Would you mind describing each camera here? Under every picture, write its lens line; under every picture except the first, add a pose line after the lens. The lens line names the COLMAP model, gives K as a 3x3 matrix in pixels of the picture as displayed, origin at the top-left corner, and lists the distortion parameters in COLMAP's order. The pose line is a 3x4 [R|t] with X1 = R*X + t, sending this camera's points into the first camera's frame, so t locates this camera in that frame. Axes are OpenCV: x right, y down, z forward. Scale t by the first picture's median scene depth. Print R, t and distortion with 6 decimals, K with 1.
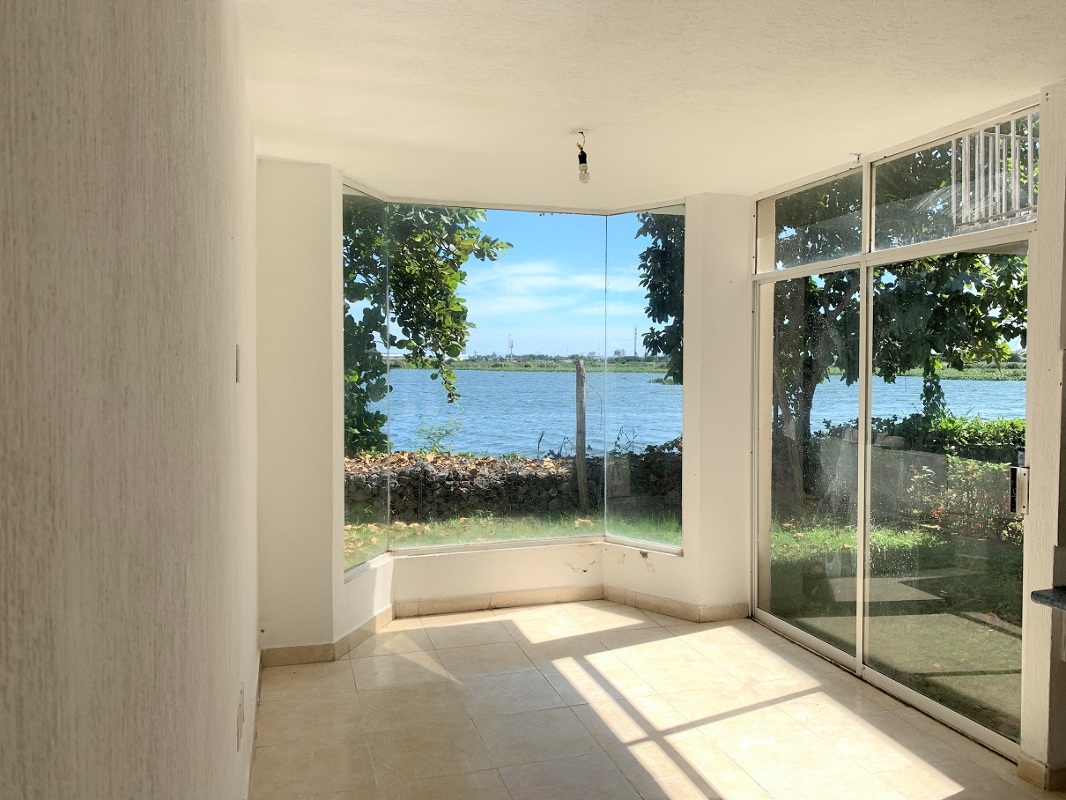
lens RADIAL K [[810.7, 0, 533.9], [0, 810.7, 397.0], [0, 0, 1]] dist [0.013192, -0.040707]
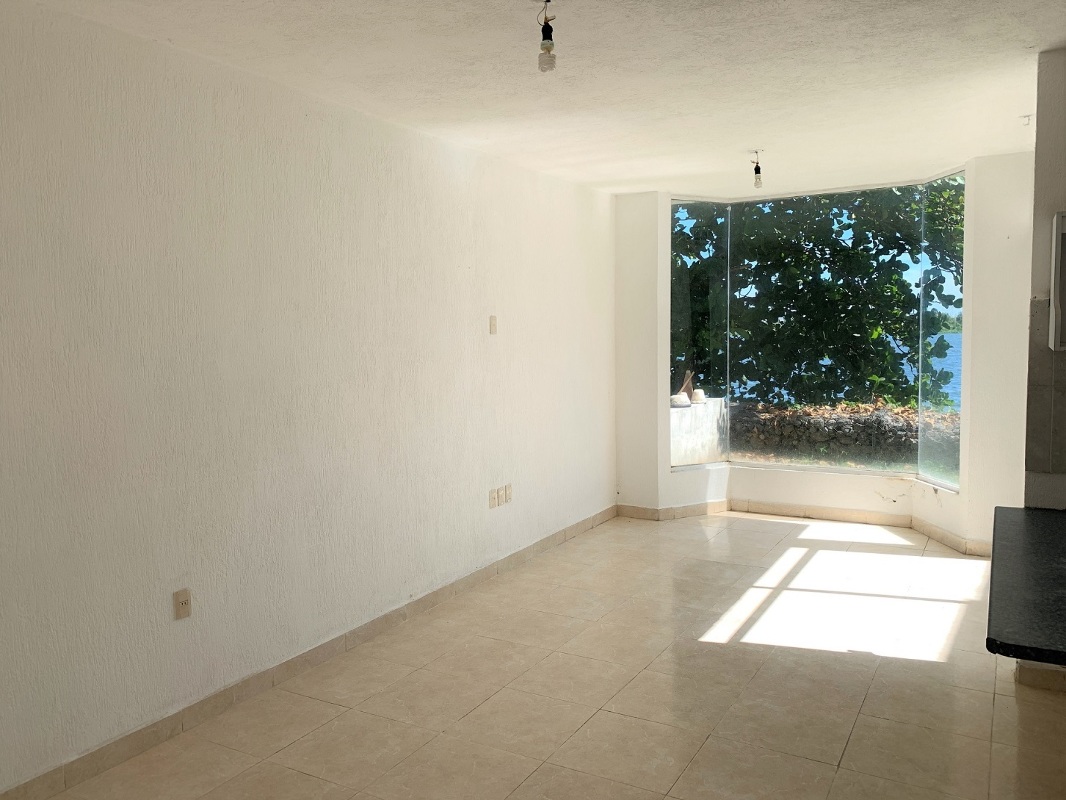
lens RADIAL K [[810.7, 0, 529.9], [0, 810.7, 400.3], [0, 0, 1]] dist [0.013192, -0.040707]
pose [[0.690780, 0.055091, -0.720963, 0.567138], [-0.019932, 0.998165, 0.057176, 0.018711], [0.722790, -0.025126, 0.690611, -0.172375]]
